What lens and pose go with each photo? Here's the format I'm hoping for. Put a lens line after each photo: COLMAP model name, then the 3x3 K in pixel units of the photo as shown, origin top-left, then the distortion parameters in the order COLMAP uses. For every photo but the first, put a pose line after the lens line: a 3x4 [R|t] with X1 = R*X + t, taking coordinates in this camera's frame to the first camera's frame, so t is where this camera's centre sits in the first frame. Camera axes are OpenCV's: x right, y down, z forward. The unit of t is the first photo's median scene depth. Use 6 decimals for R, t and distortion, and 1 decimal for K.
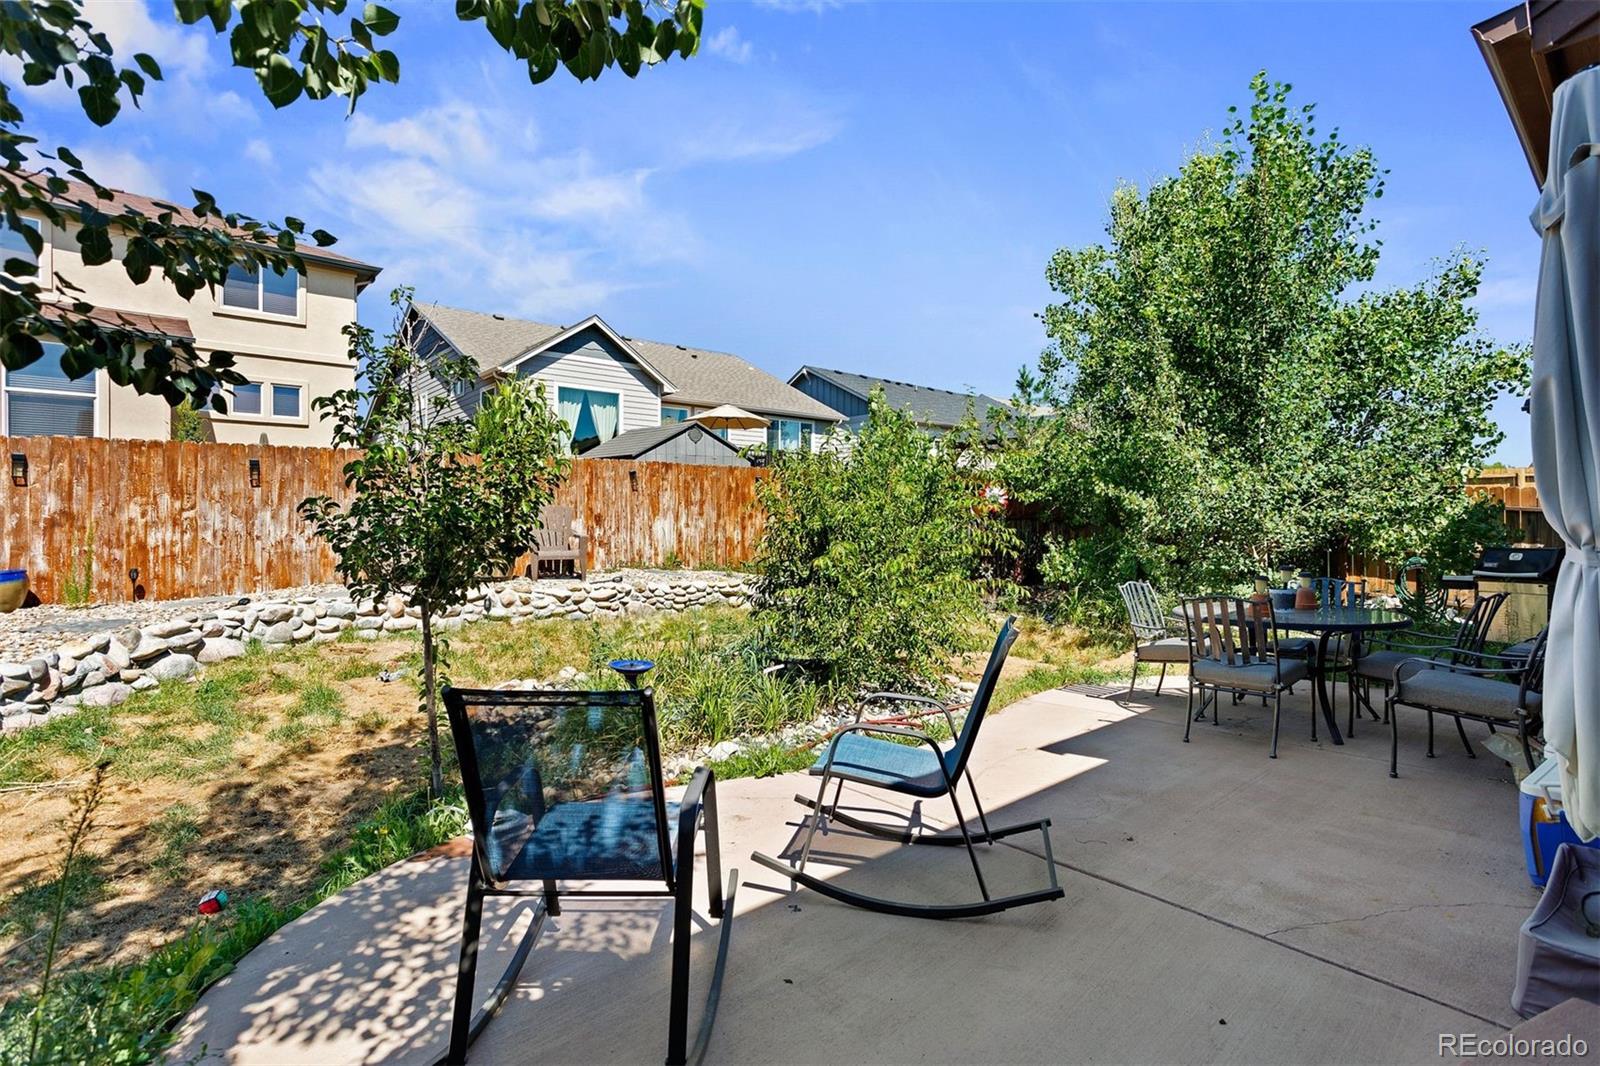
lens RADIAL K [[772.4, 0, 800.0], [0, 772.4, 533.0], [0, 0, 1]] dist [-0.026432, 0.000536]
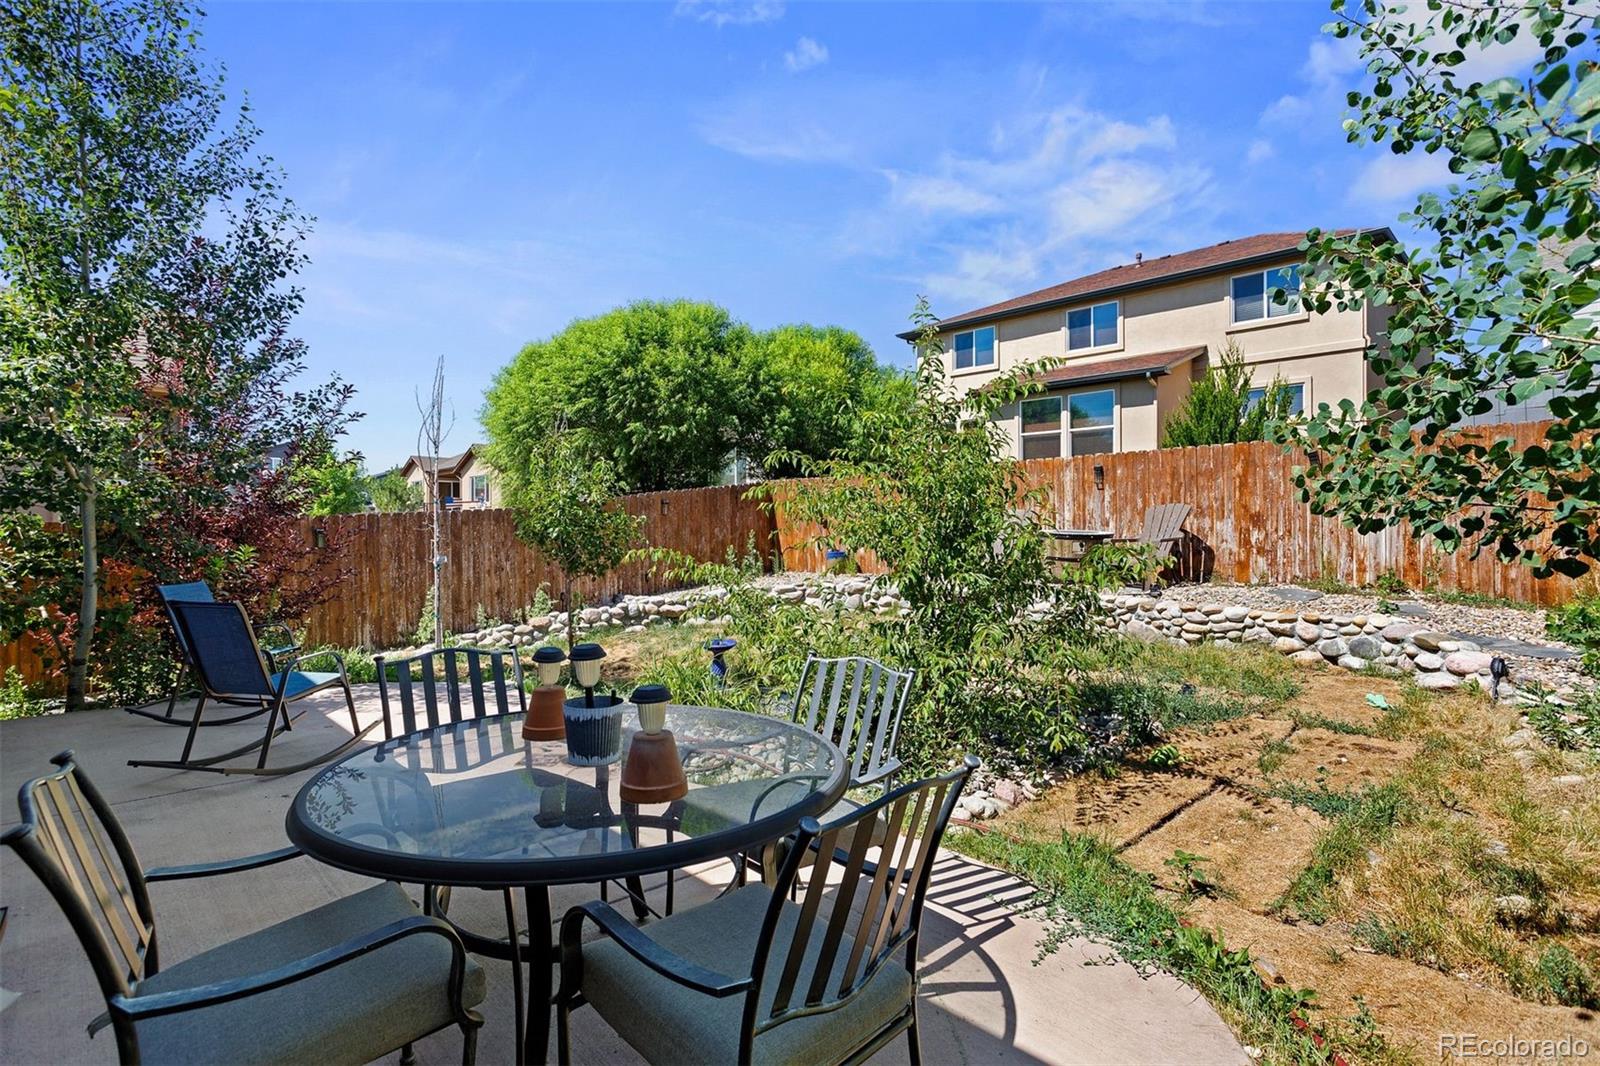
lens RADIAL K [[772.4, 0, 800.0], [0, 772.4, 533.0], [0, 0, 1]] dist [-0.026432, 0.000536]
pose [[0.034170, 0.012076, -0.999343, 0.505034], [-0.003547, 0.999922, 0.011961, -0.011845], [0.999410, 0.003136, 0.034210, 0.516249]]
